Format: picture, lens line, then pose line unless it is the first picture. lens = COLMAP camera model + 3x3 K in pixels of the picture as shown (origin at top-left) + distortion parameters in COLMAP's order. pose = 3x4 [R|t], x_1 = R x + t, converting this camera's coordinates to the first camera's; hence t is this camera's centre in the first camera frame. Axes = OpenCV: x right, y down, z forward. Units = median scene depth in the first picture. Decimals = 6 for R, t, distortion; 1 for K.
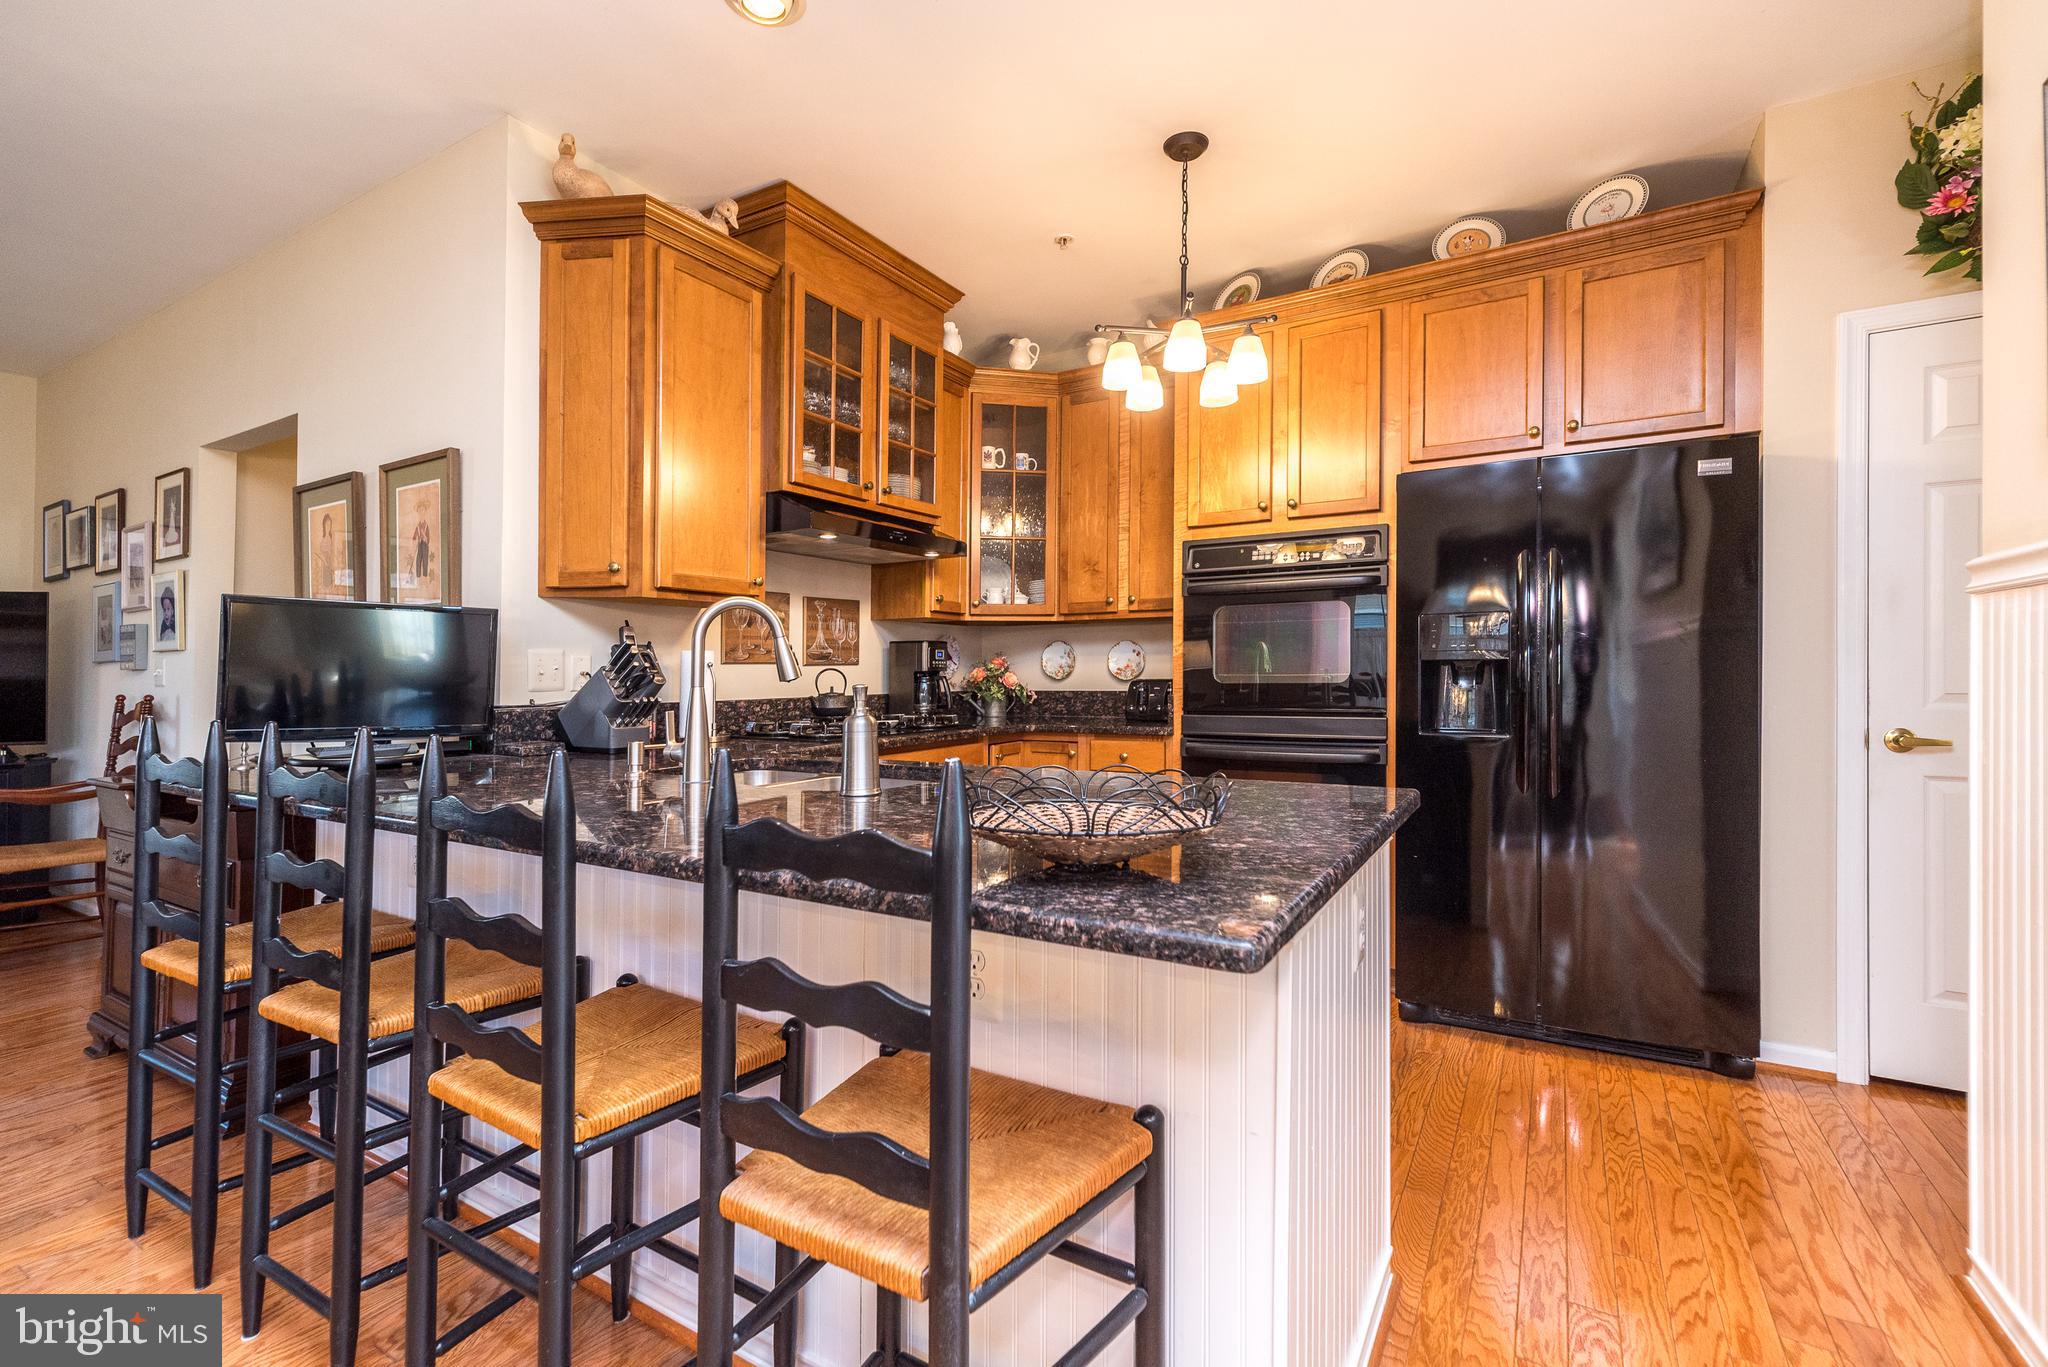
lens RADIAL K [[884.9, 0, 1032.7], [0, 884.9, 665.6], [0, 0, 1]] dist [-0.001280, -0.000099]
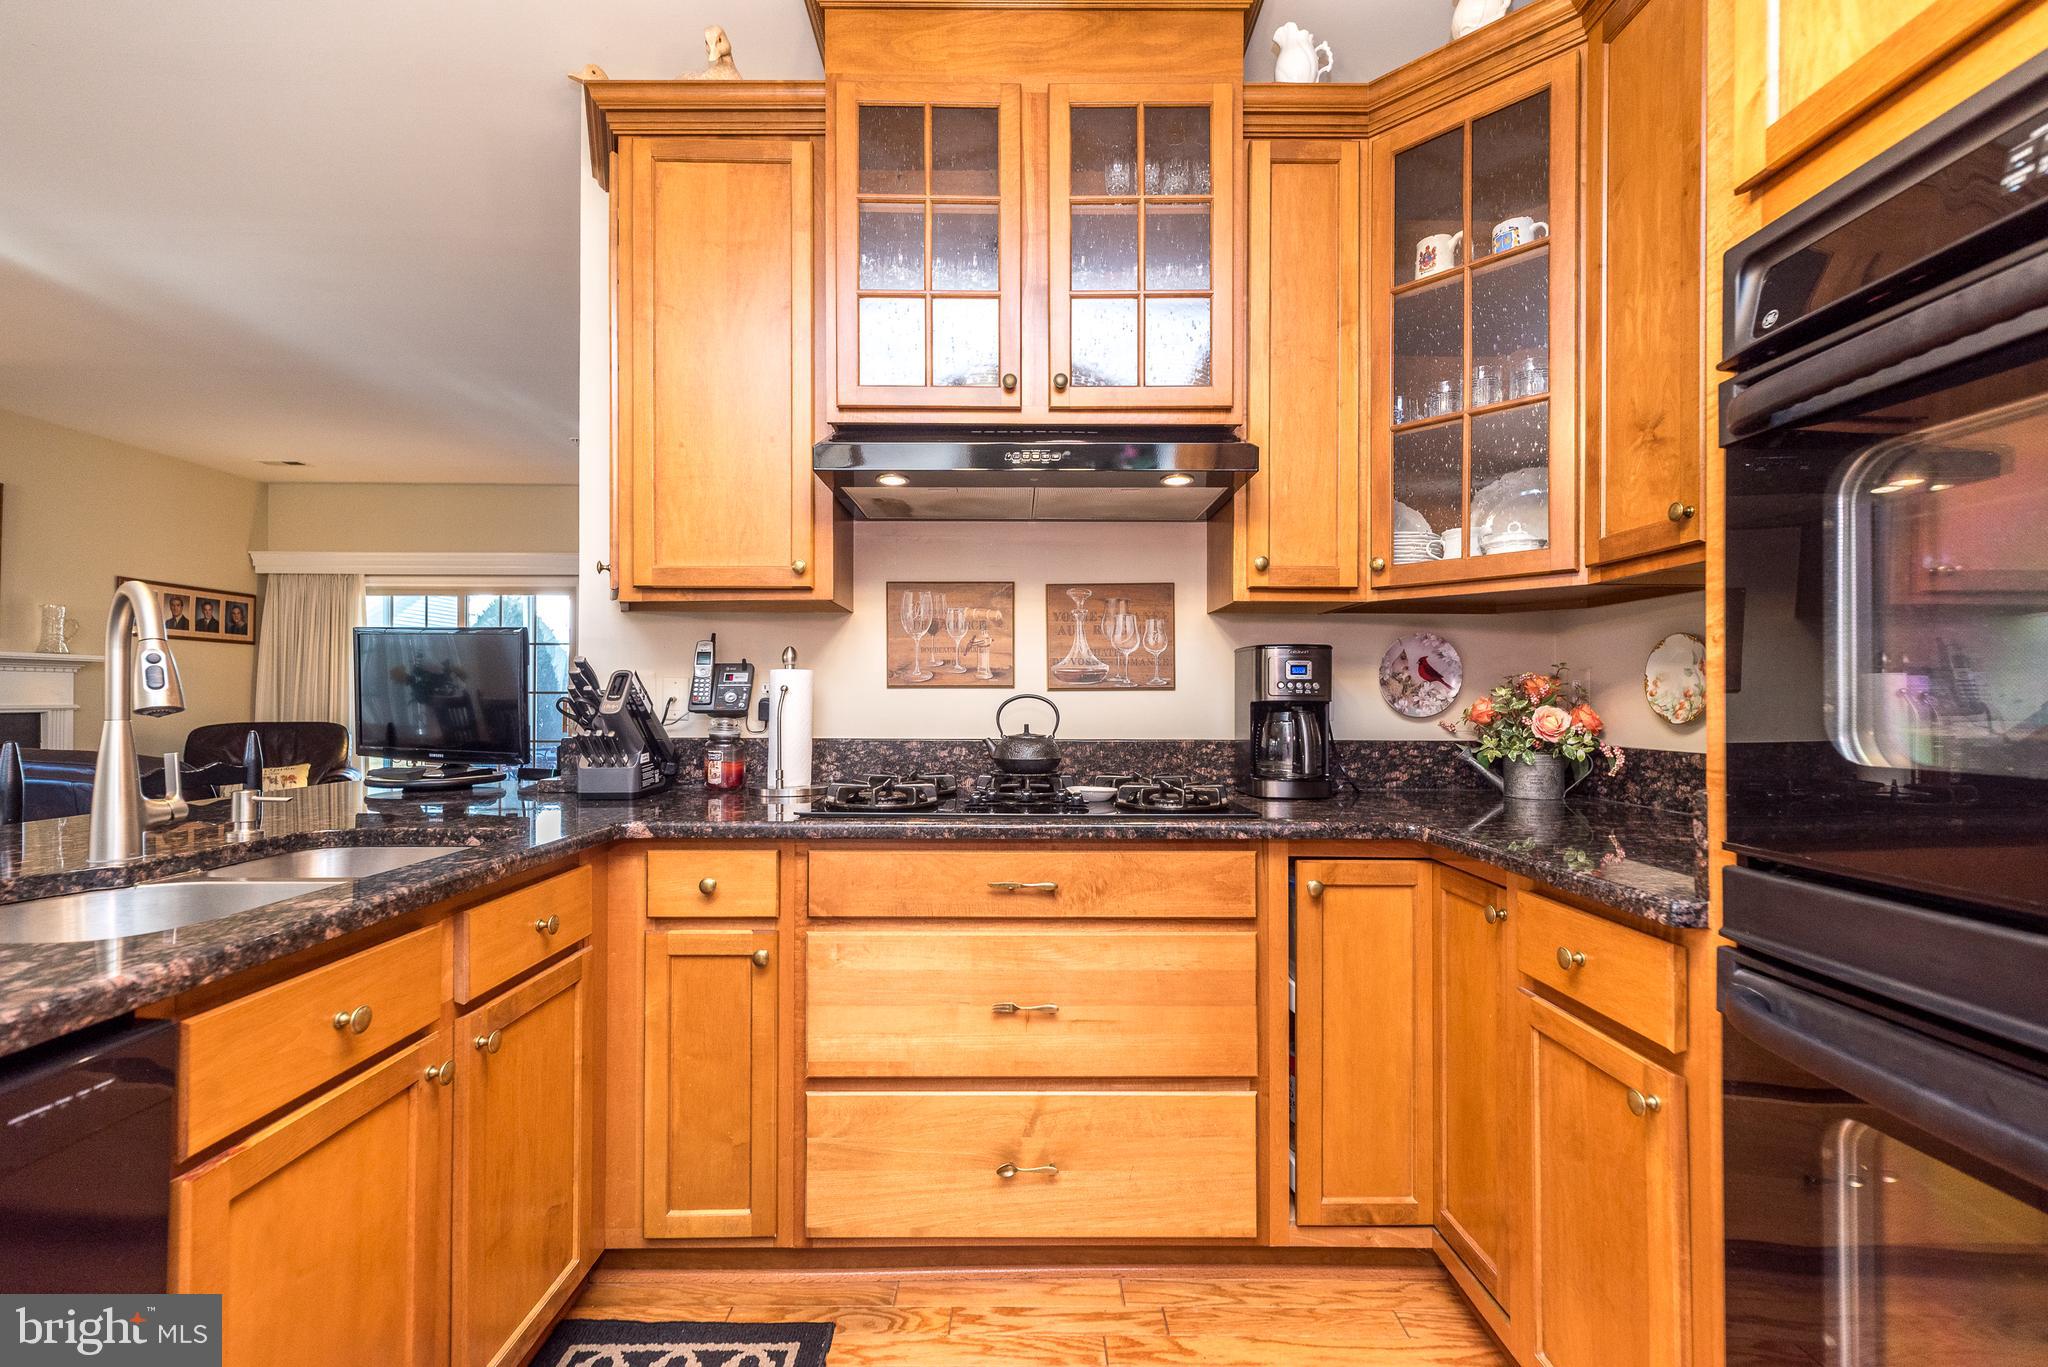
lens RADIAL K [[884.9, 0, 1027.5], [0, 884.9, 689.5], [0, 0, 1]] dist [-0.001280, -0.000099]
pose [[0.506714, 0.000271, -0.862114, 0.328574], [-0.001881, 0.999998, -0.000791, -0.000325], [0.862112, 0.002022, 0.506713, 0.730916]]
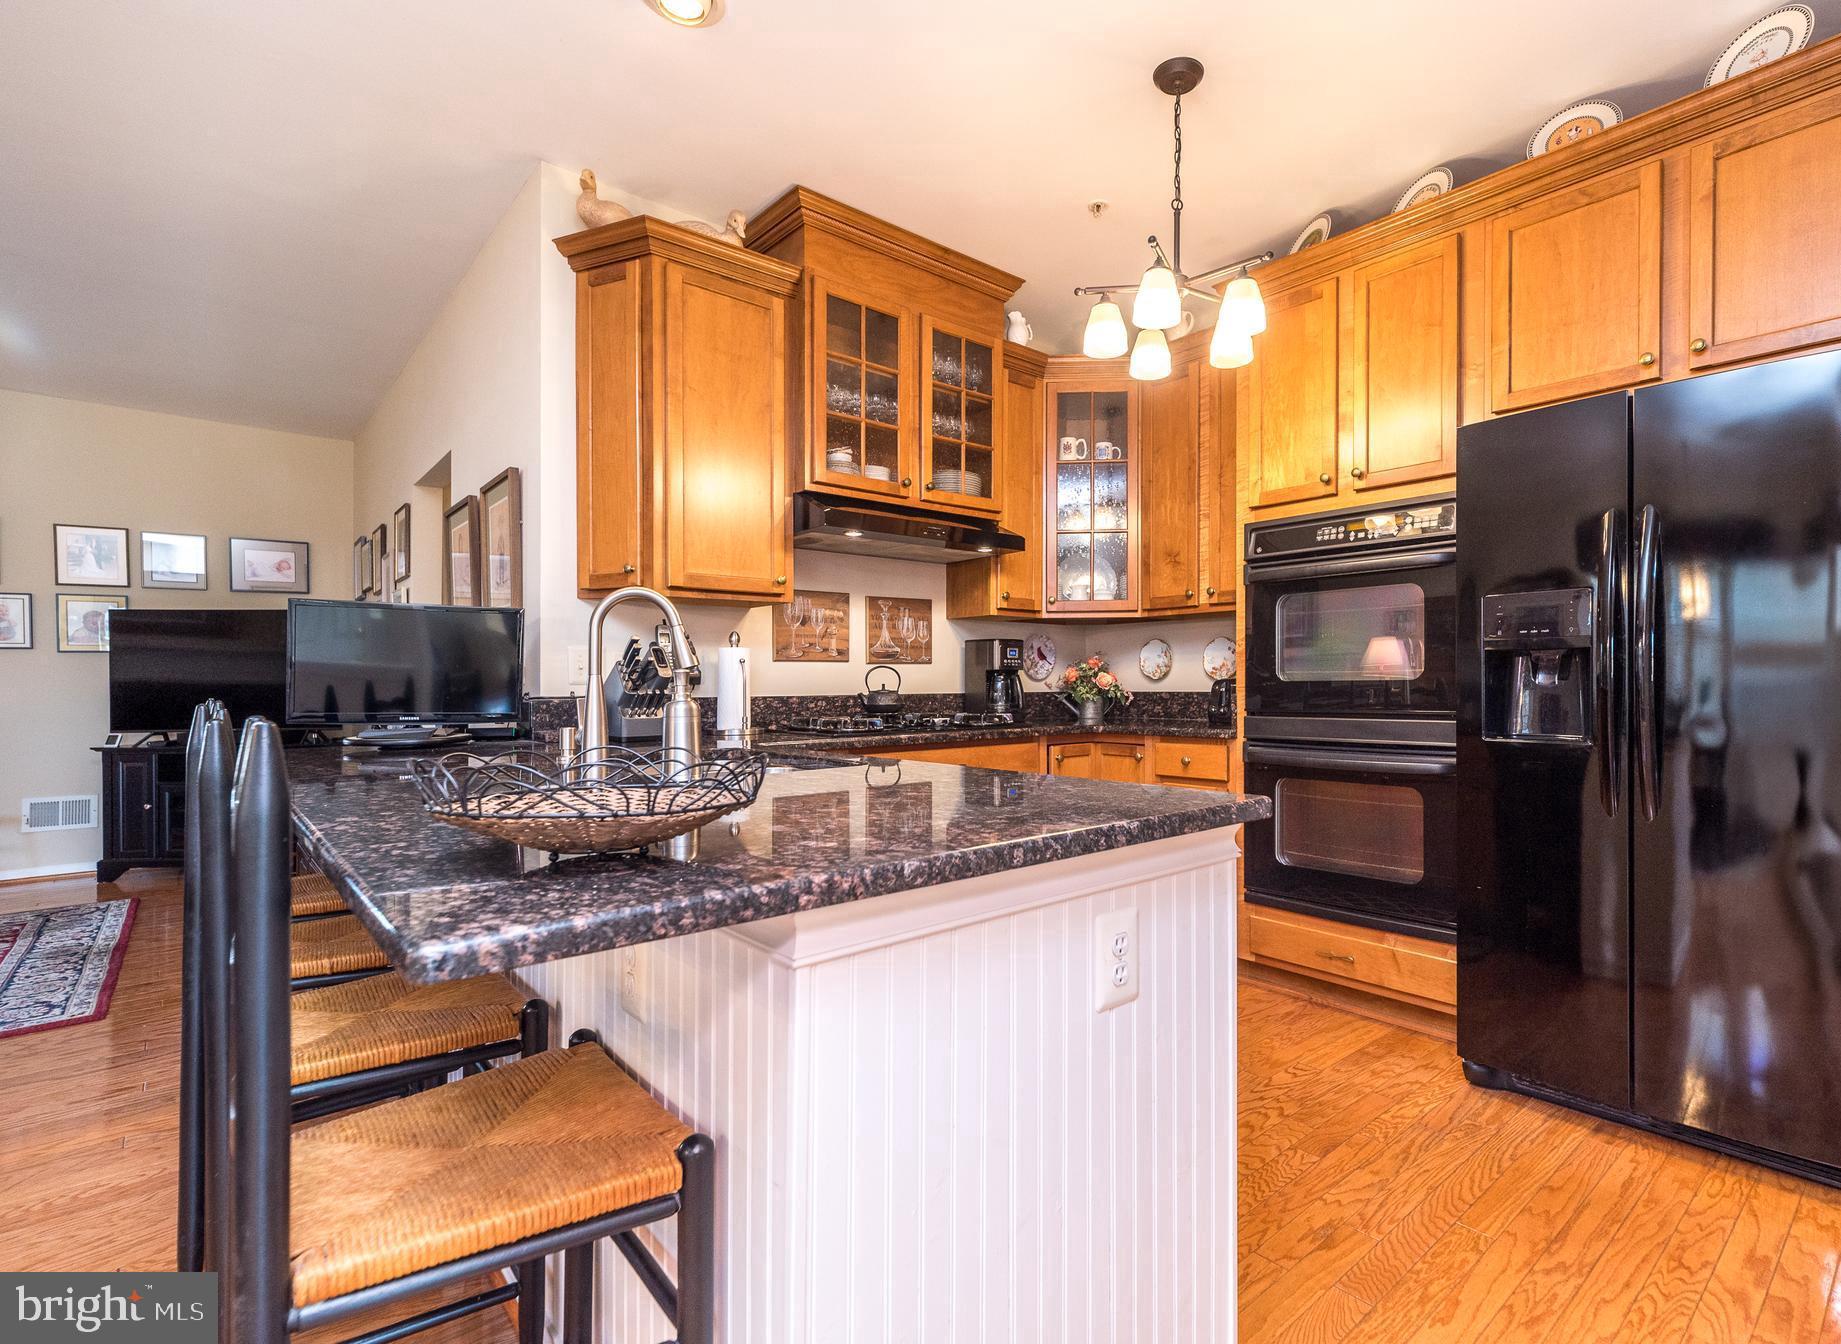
lens RADIAL K [[877.1, 0, 1039.4], [0, 877.1, 680.4], [0, 0, 1]] dist [-0.002556, 0.000048]
pose [[0.961761, 0.000609, -0.273889, 0.234076], [0.001338, 0.999975, 0.006921, 0.013854], [0.273886, -0.007023, 0.961736, 0.089588]]
